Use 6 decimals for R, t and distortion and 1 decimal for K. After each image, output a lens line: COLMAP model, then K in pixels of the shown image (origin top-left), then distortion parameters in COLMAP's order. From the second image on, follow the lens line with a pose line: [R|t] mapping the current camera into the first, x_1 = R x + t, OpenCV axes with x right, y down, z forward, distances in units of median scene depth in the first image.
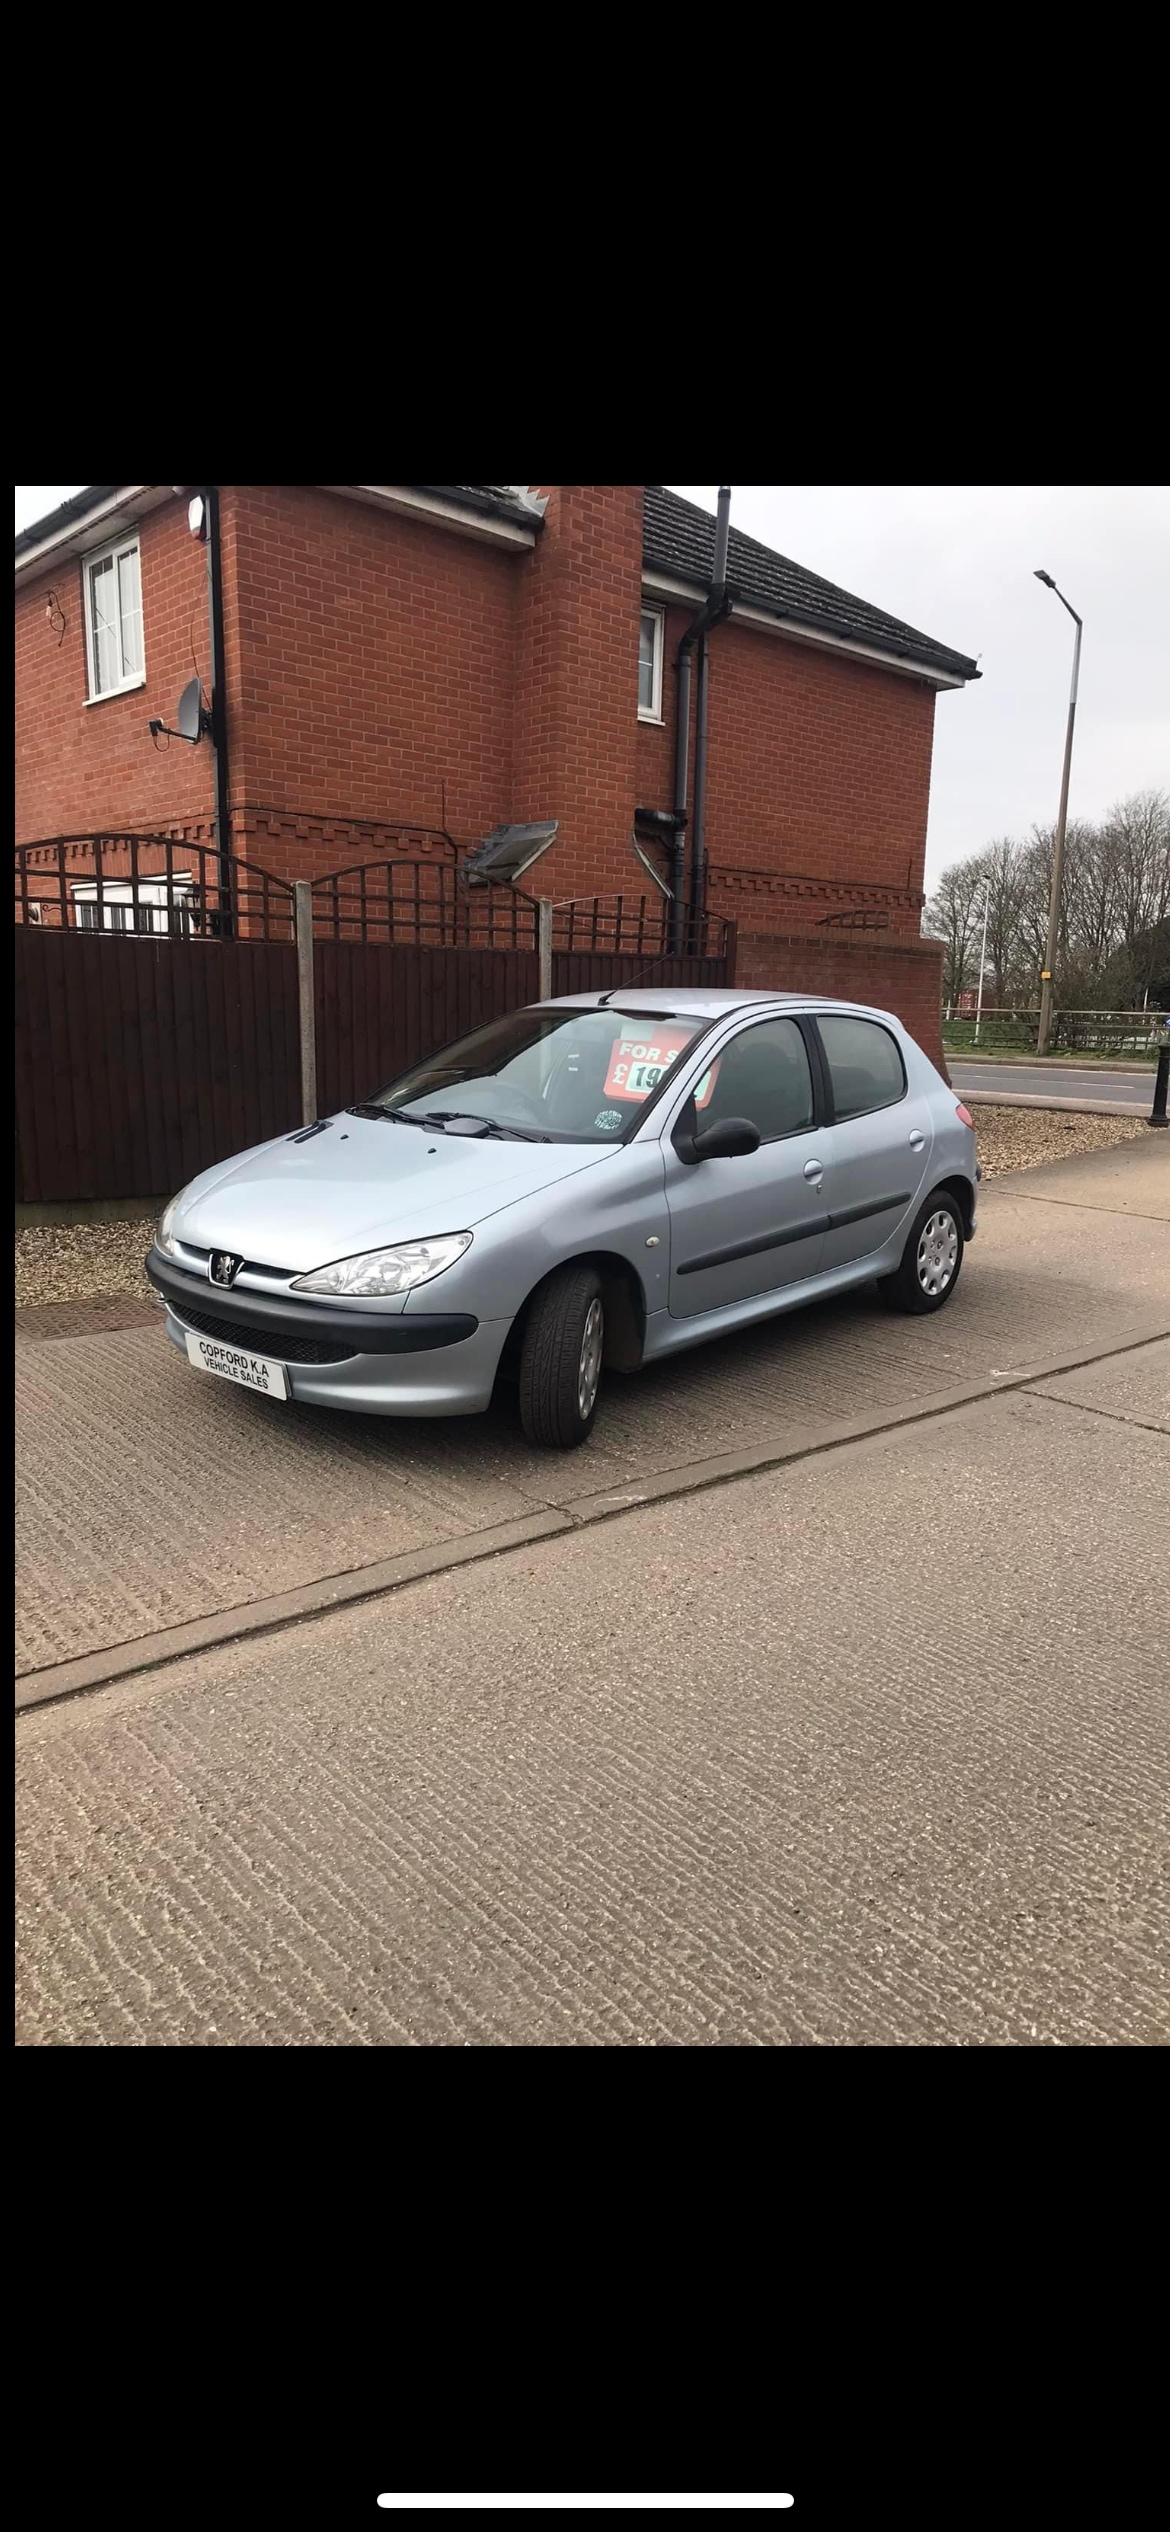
lens RADIAL K [[1280.4, 0, 607.7], [0, 1280.4, 1253.8], [0, 0, 1]] dist [0.027328, 0.000425]
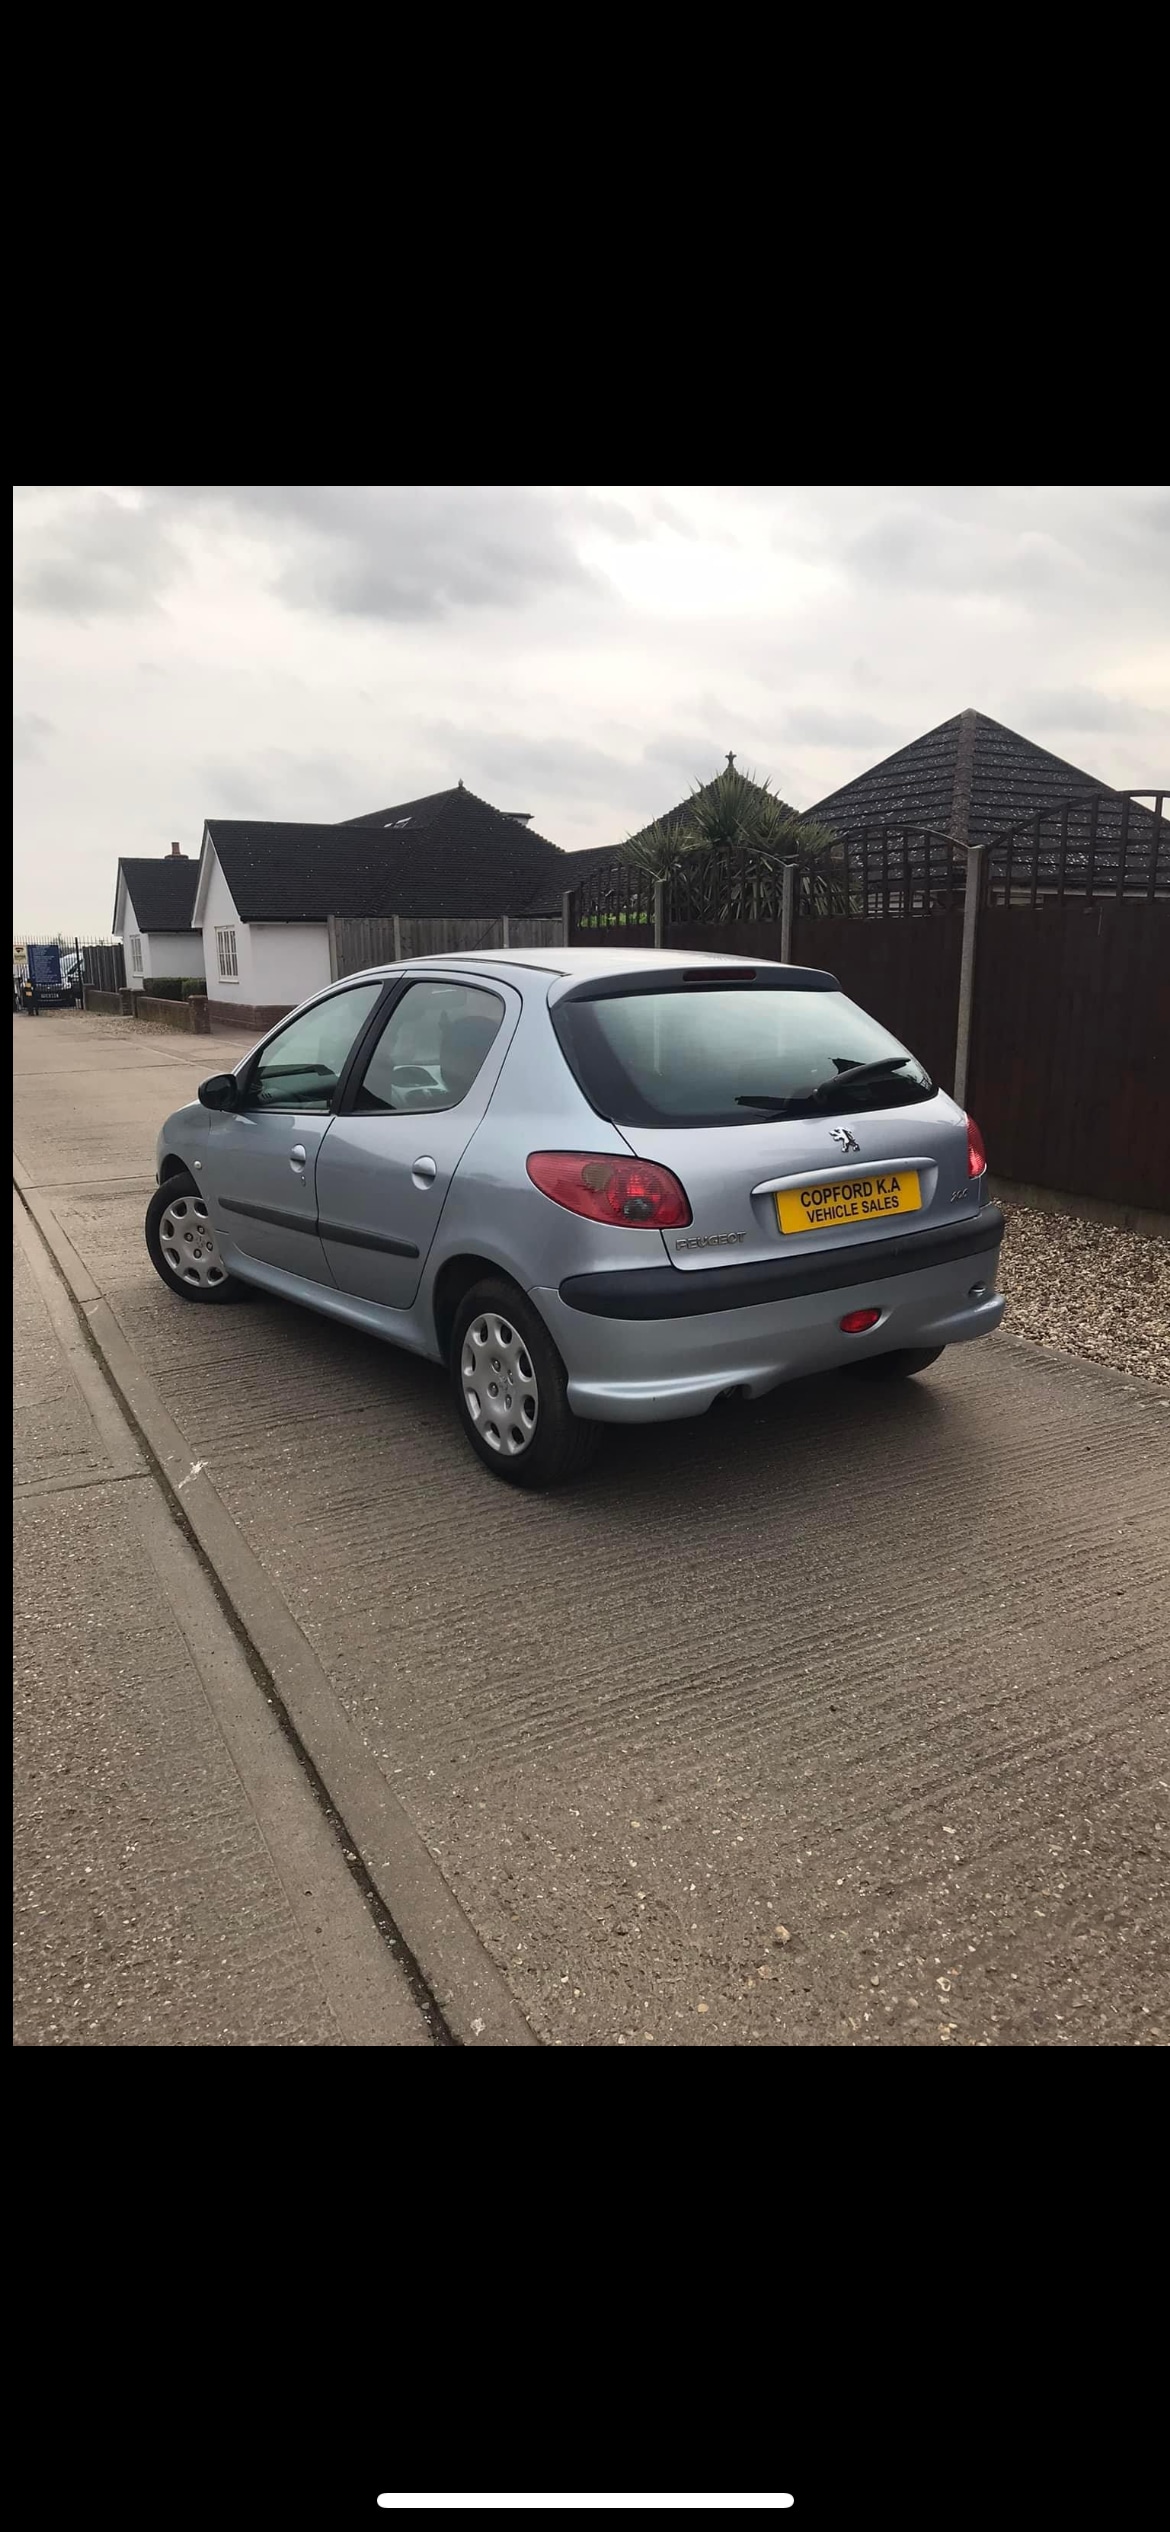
lens RADIAL K [[1289.2, 0, 632.4], [0, 1289.2, 1257.5], [0, 0, 1]] dist [0.014595, 0.000048]
pose [[-0.206934, 0.197972, -0.958115, 0.516920], [-0.196108, 0.951044, 0.238867, -0.135639], [0.958499, 0.237324, -0.157979, 0.732048]]
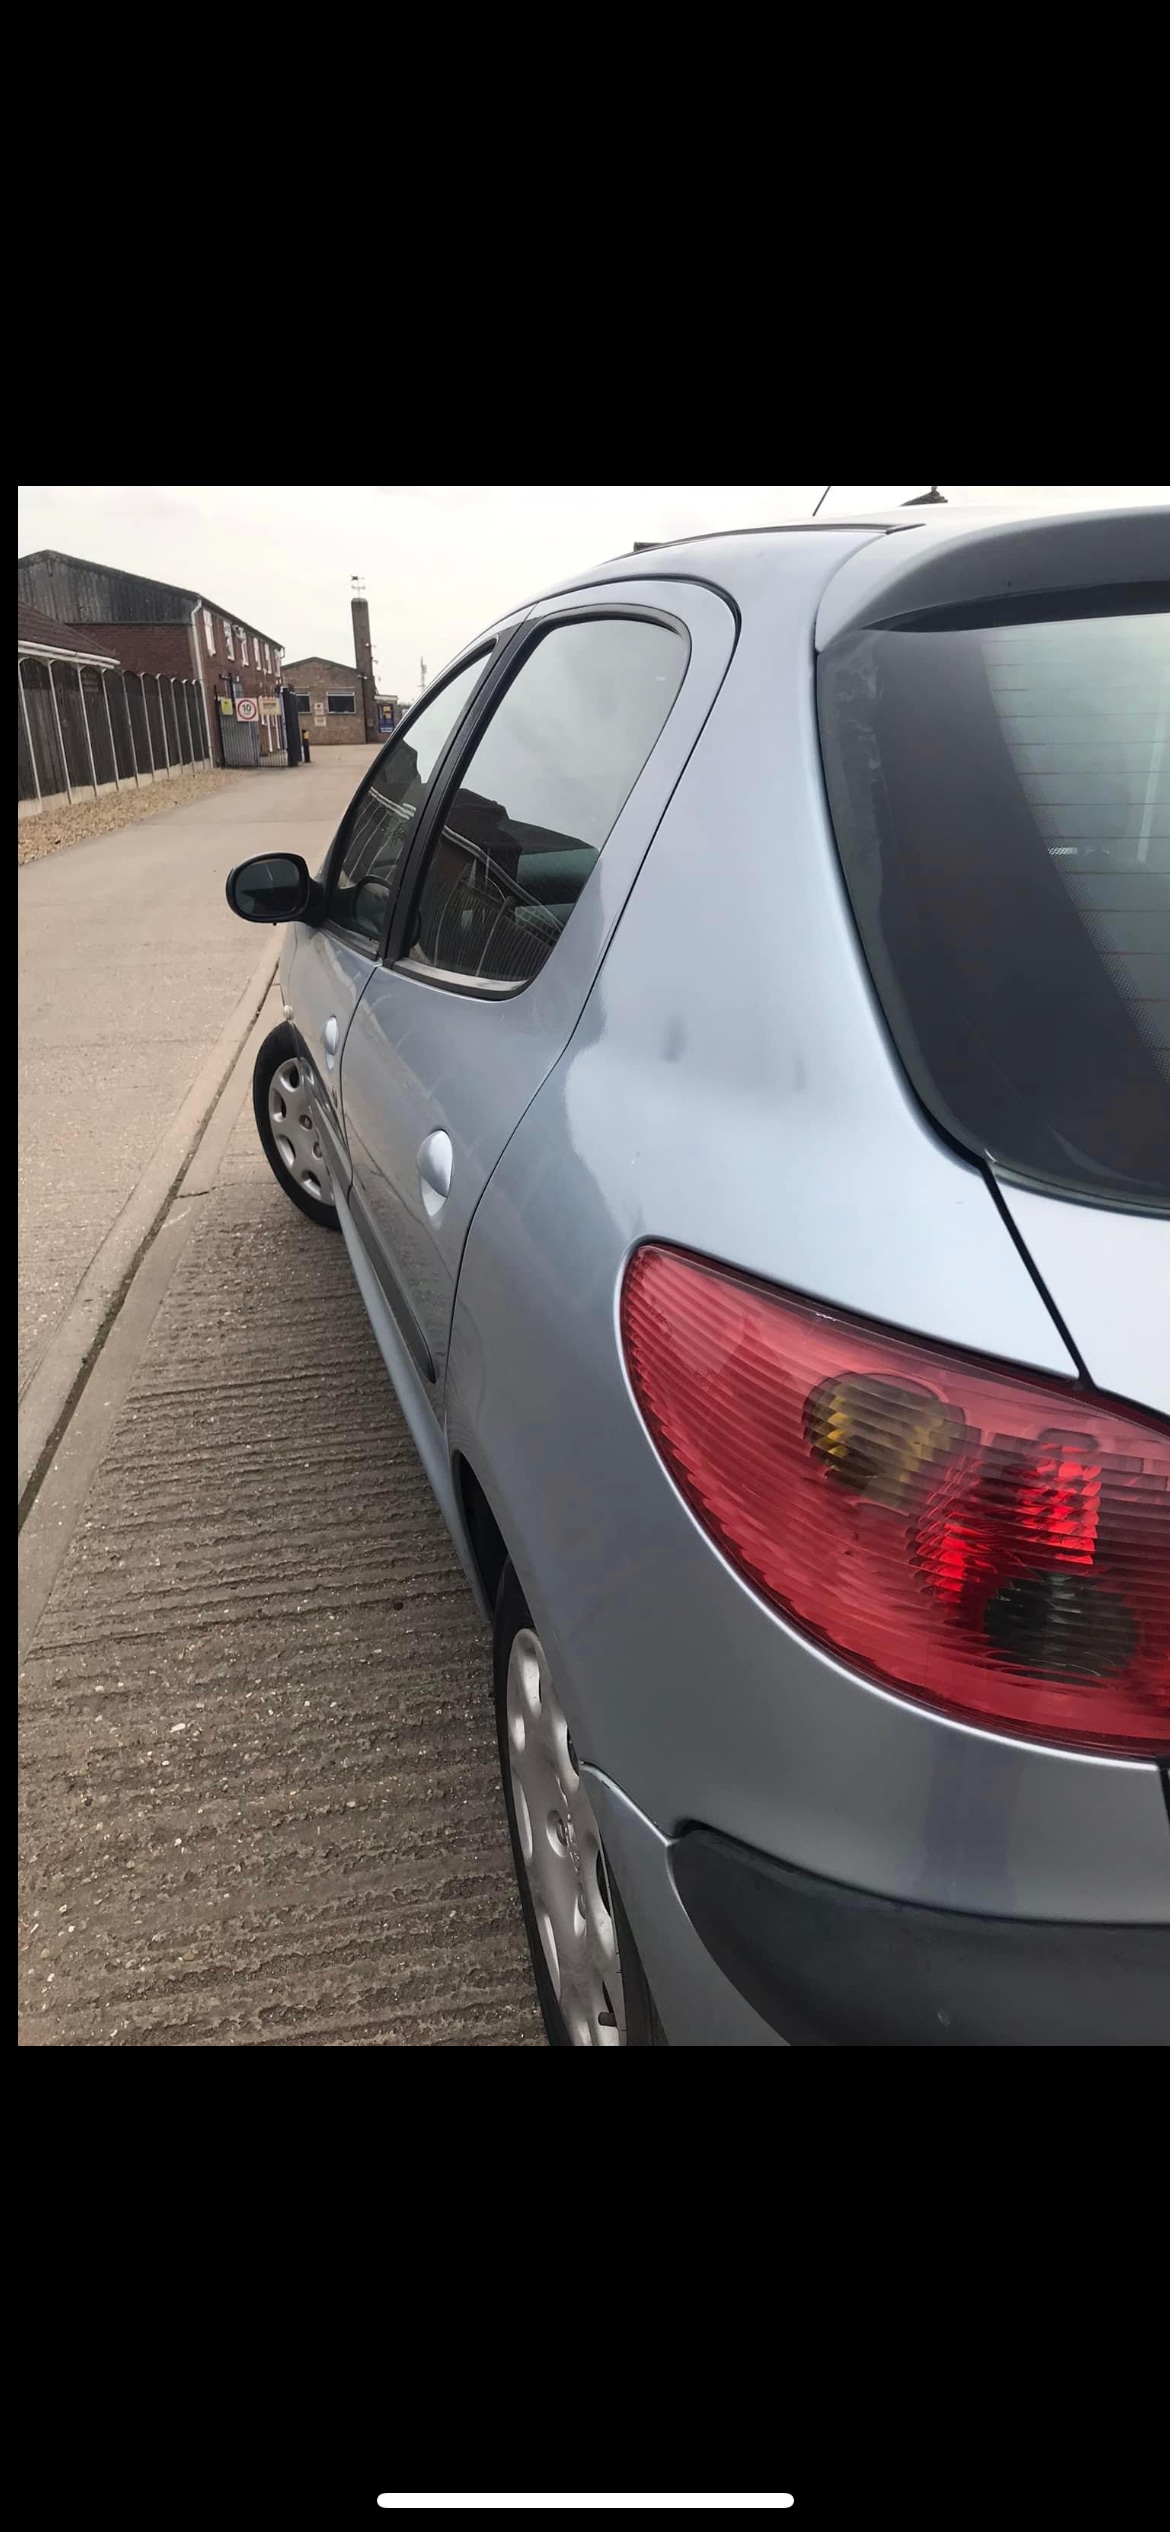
lens RADIAL K [[1289.2, 0, 632.4], [0, 1289.2, 1257.5], [0, 0, 1]] dist [0.014595, 0.000048]
pose [[-0.514898, 0.306035, -0.800764, 0.247282], [-0.184522, 0.872644, 0.452155, -0.111838], [0.837157, 0.380573, -0.392852, 0.676789]]
